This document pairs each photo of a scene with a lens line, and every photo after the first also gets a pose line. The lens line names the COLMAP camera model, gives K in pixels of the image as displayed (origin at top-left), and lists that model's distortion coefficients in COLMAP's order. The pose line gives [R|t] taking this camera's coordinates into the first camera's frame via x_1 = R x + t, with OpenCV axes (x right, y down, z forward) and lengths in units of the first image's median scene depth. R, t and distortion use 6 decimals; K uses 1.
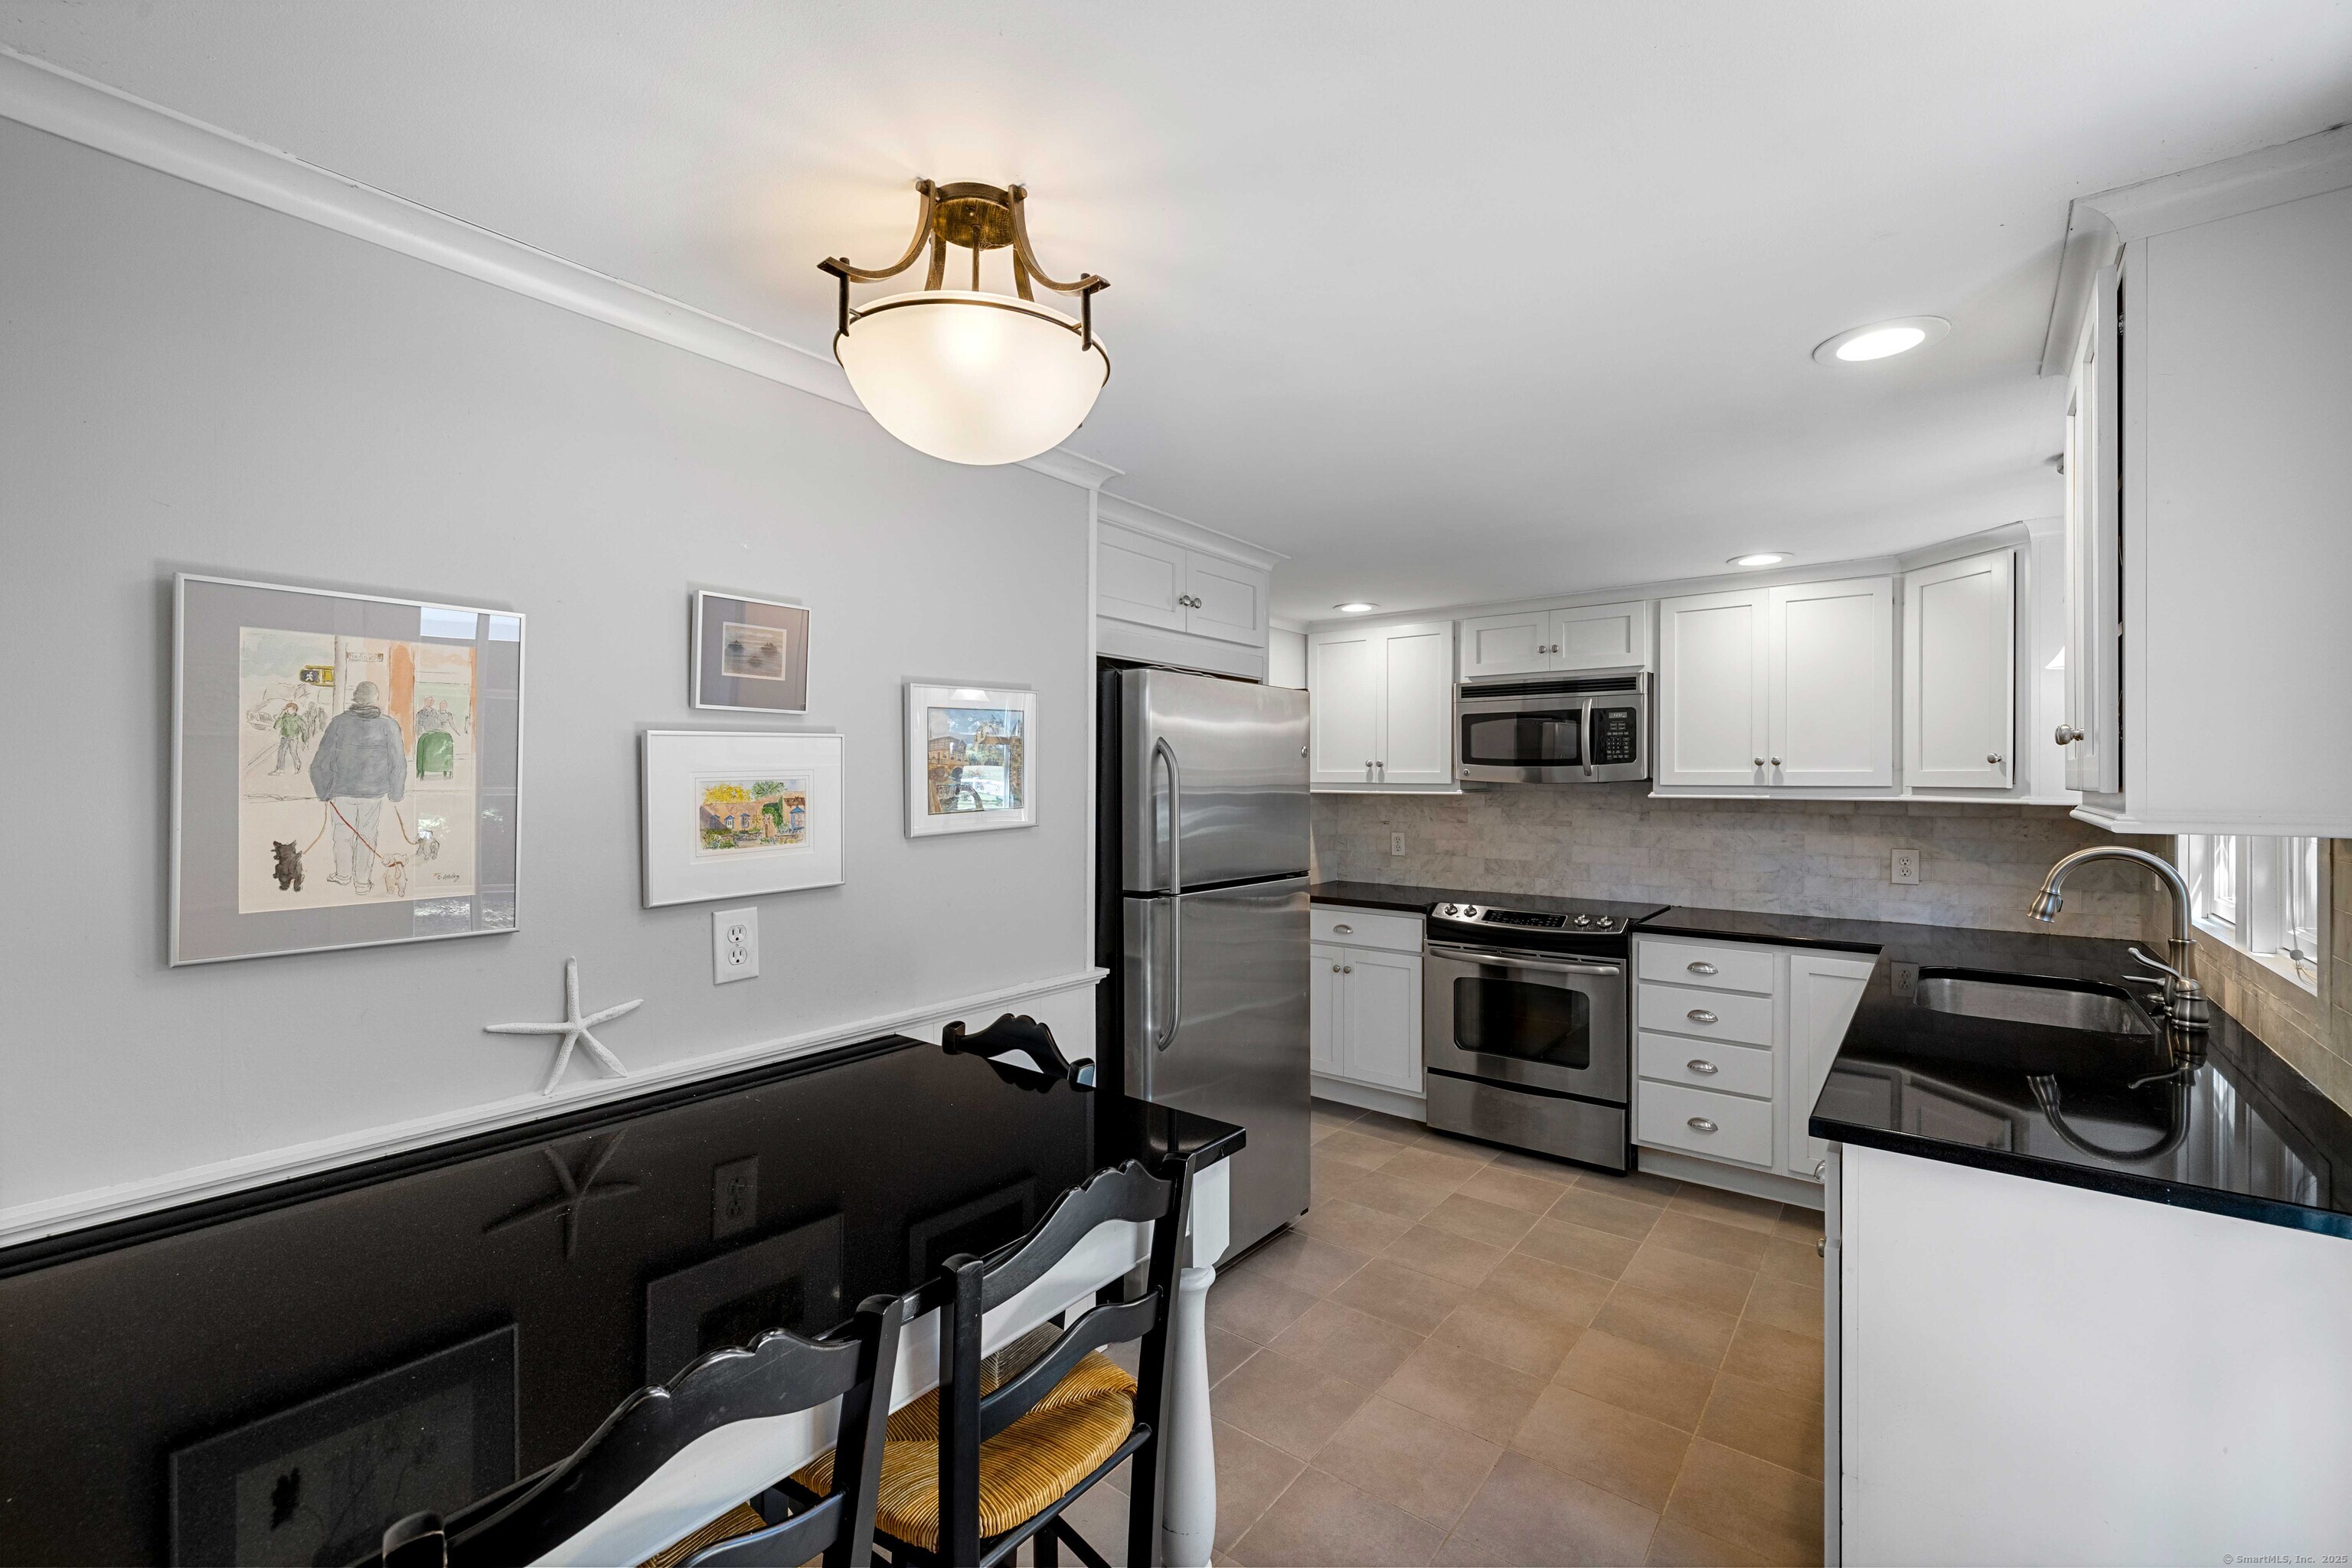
lens RADIAL K [[989.9, 0, 1168.4], [0, 989.9, 783.1], [0, 0, 1]] dist [-0.000196, 0.000706]
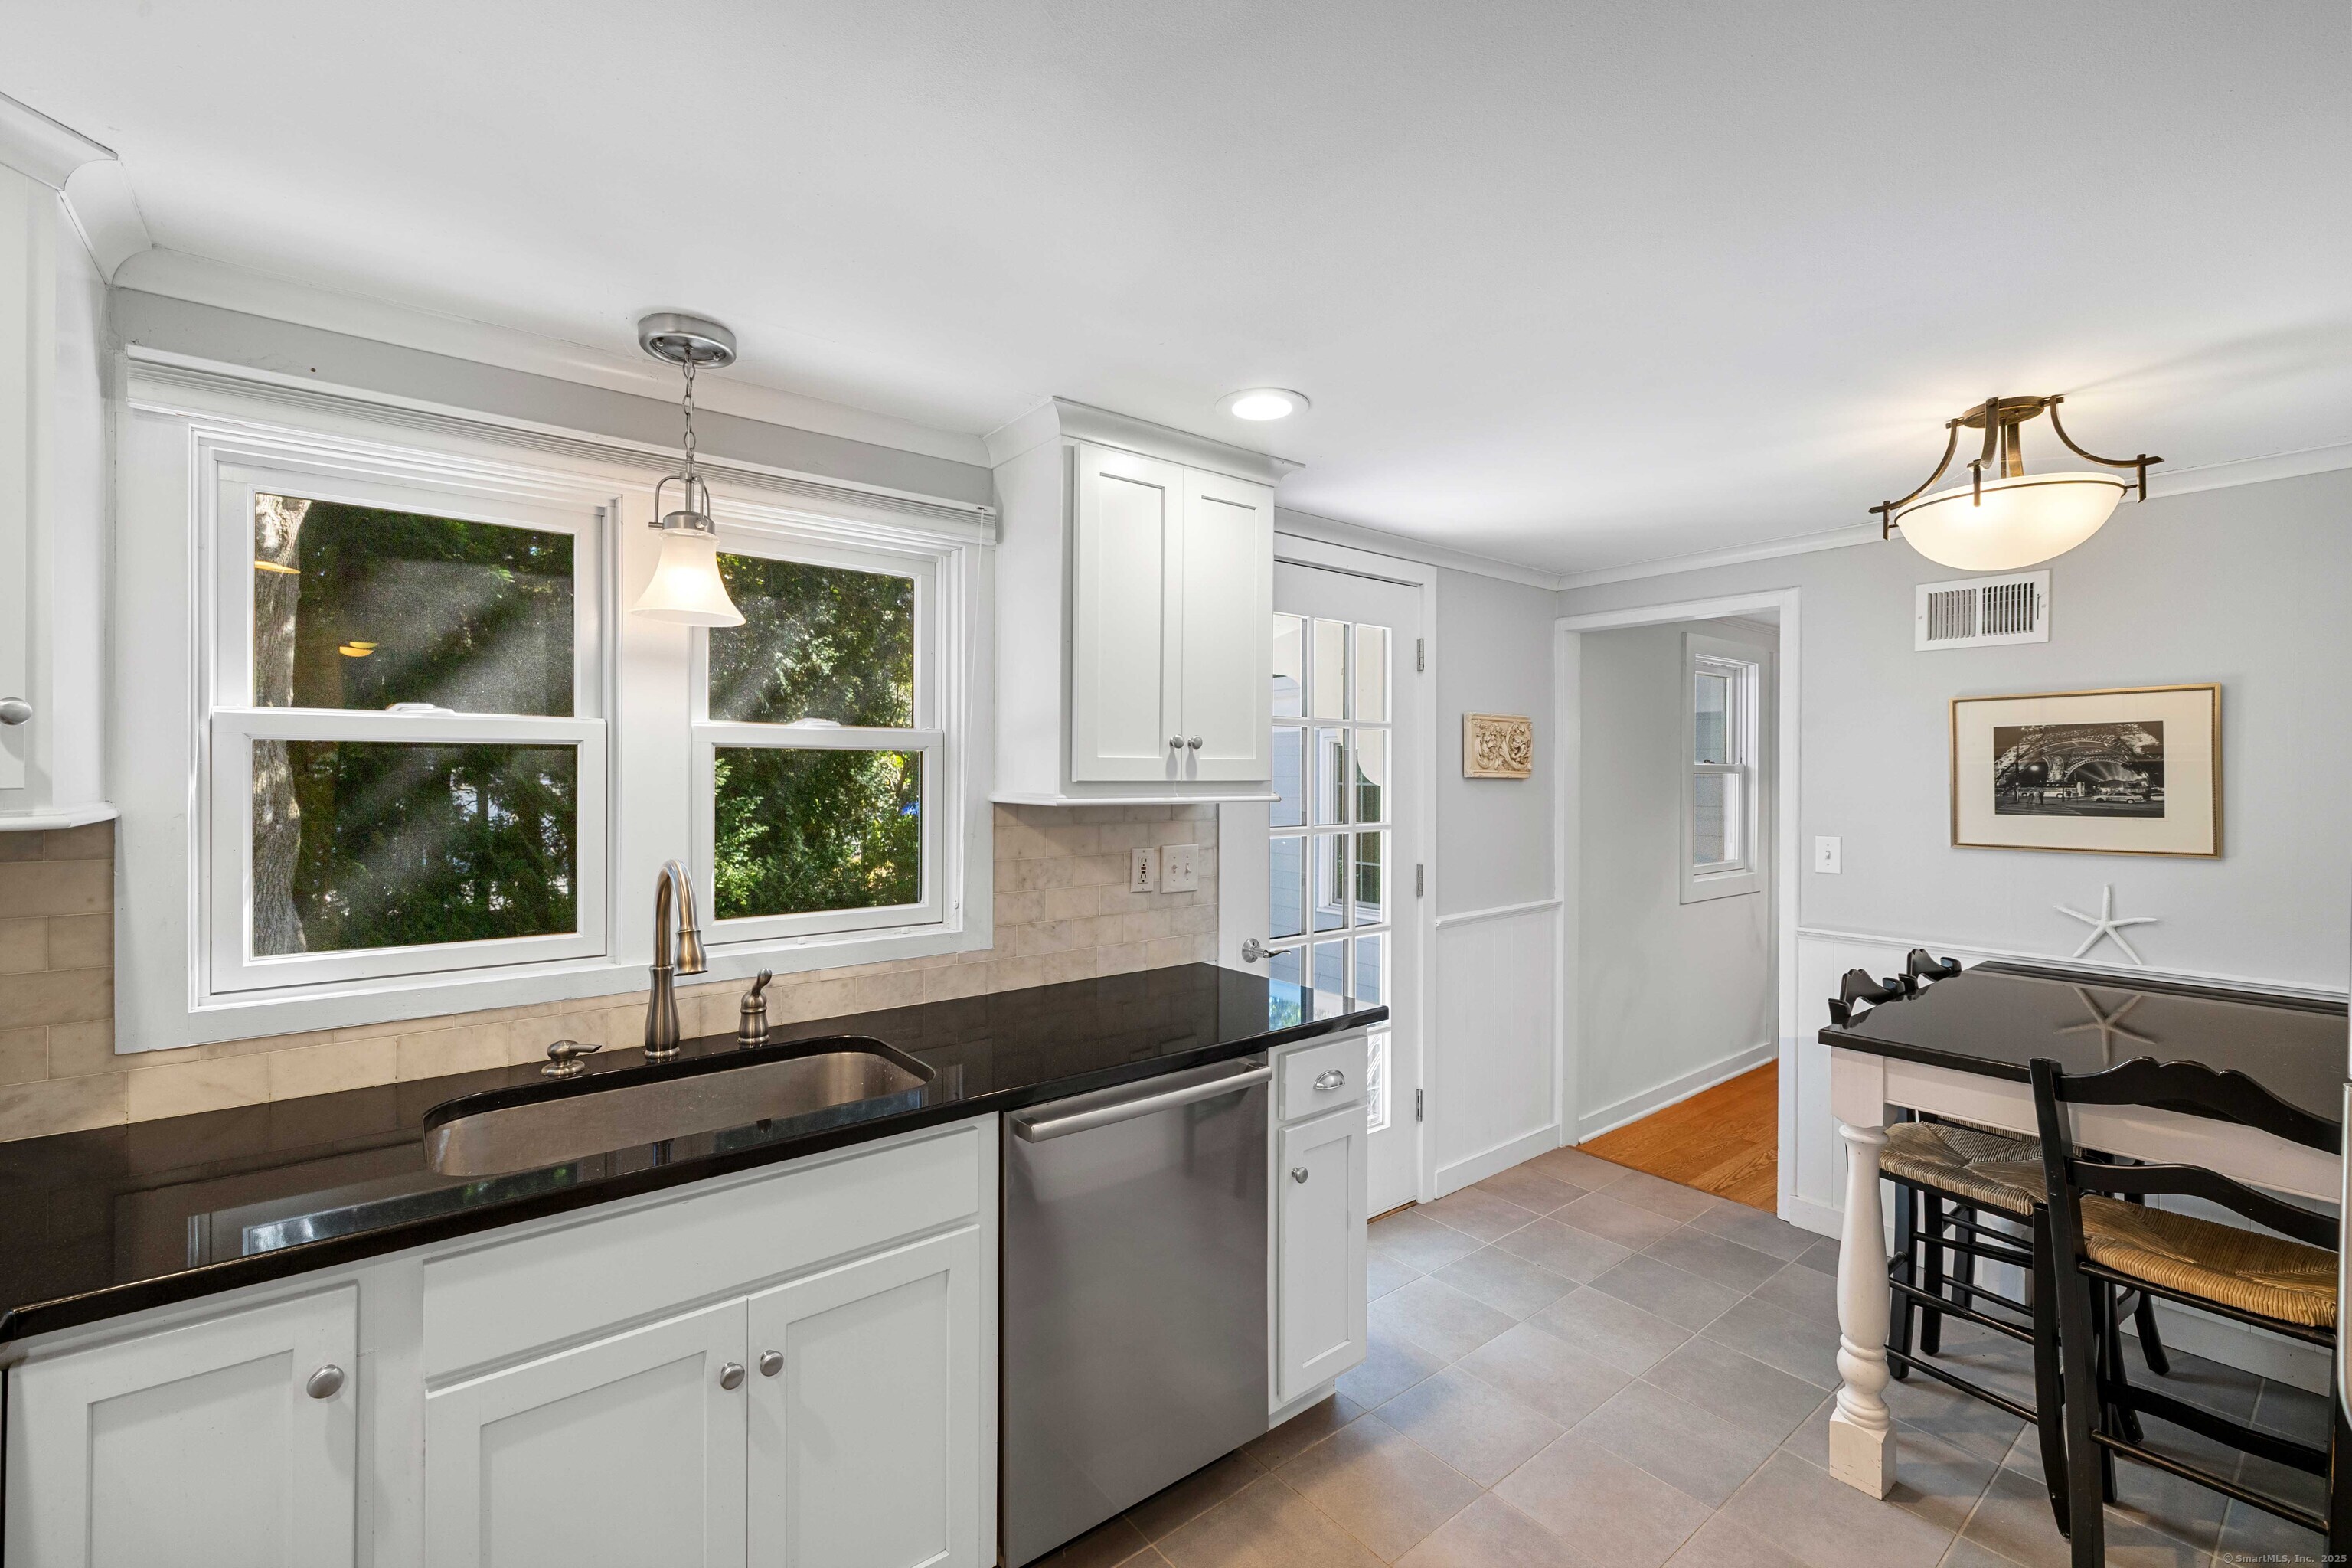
lens RADIAL K [[989.9, 0, 1171.5], [0, 989.9, 770.0], [0, 0, 1]] dist [-0.000196, 0.000706]
pose [[-0.972145, 0.000013, 0.234379, 0.241373], [0.001076, 0.999990, 0.004409, -0.002319], [-0.234377, 0.004539, -0.972135, 1.061340]]
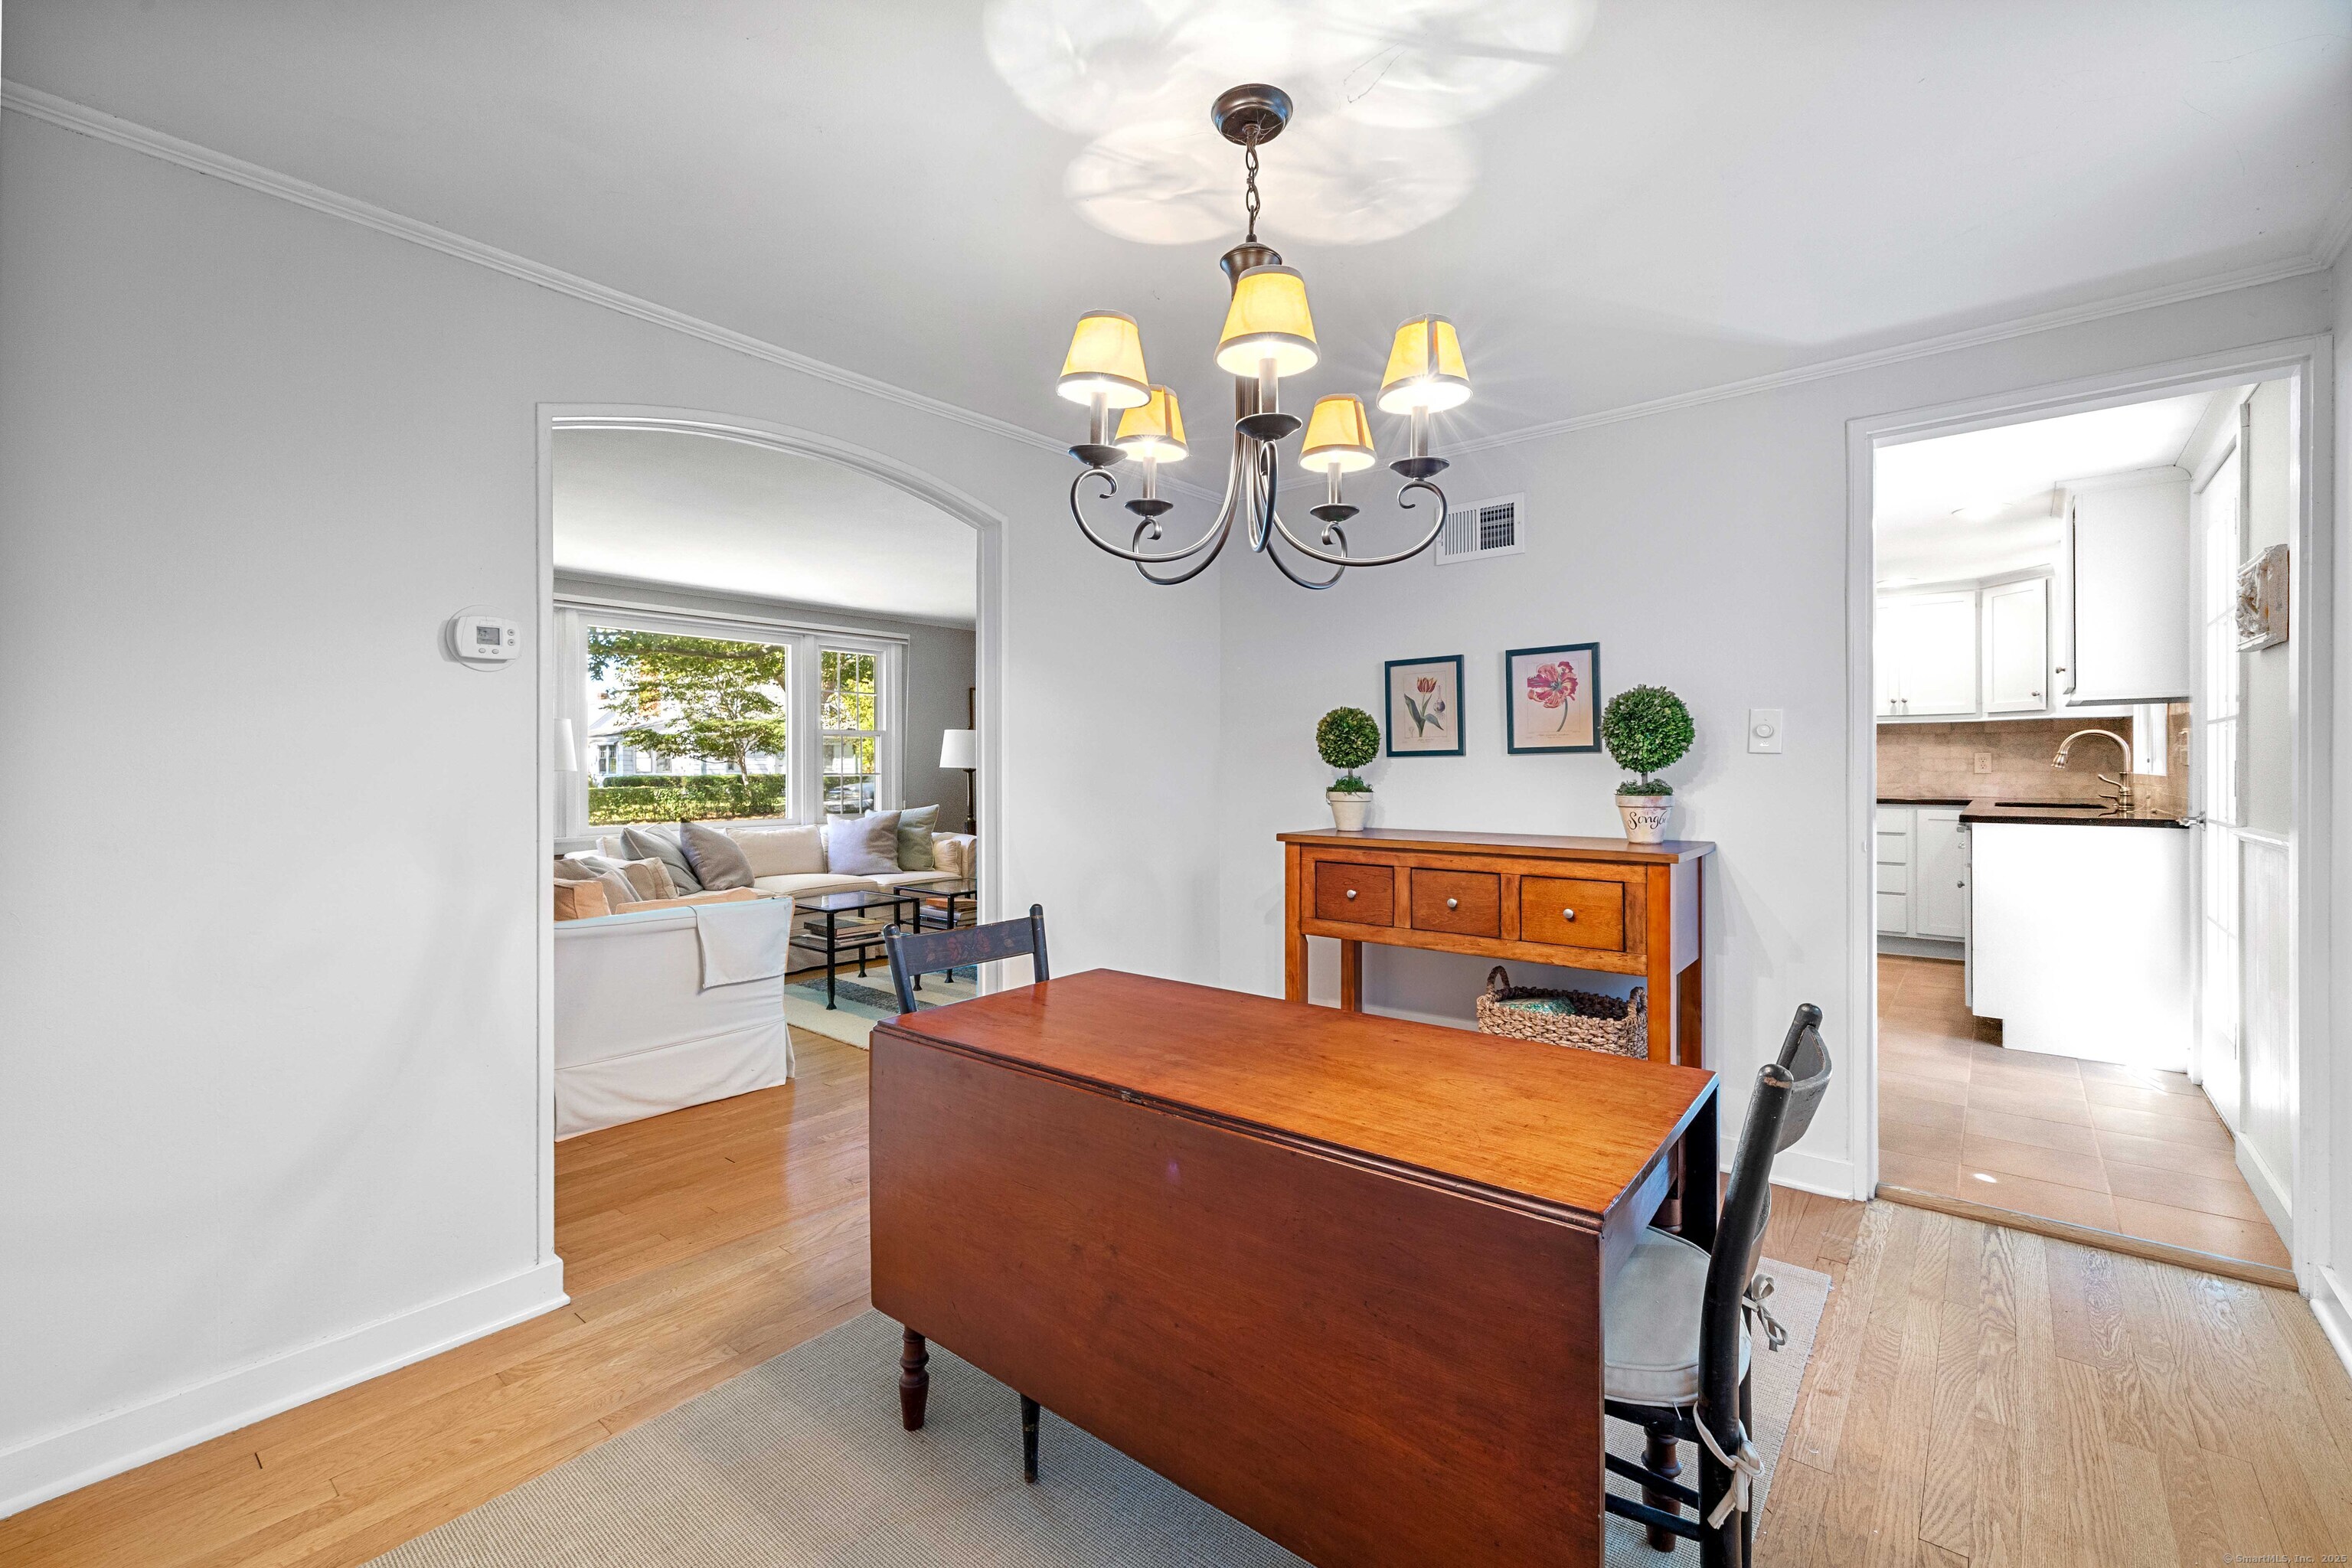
lens RADIAL K [[989.9, 0, 1173.6], [0, 989.9, 767.8], [0, 0, 1]] dist [-0.000196, 0.000706]
pose [[0.999580, -0.002902, -0.028840, -0.586834], [0.002866, 0.999995, -0.001288, 0.092901], [0.028843, 0.001205, 0.999583, -0.727289]]
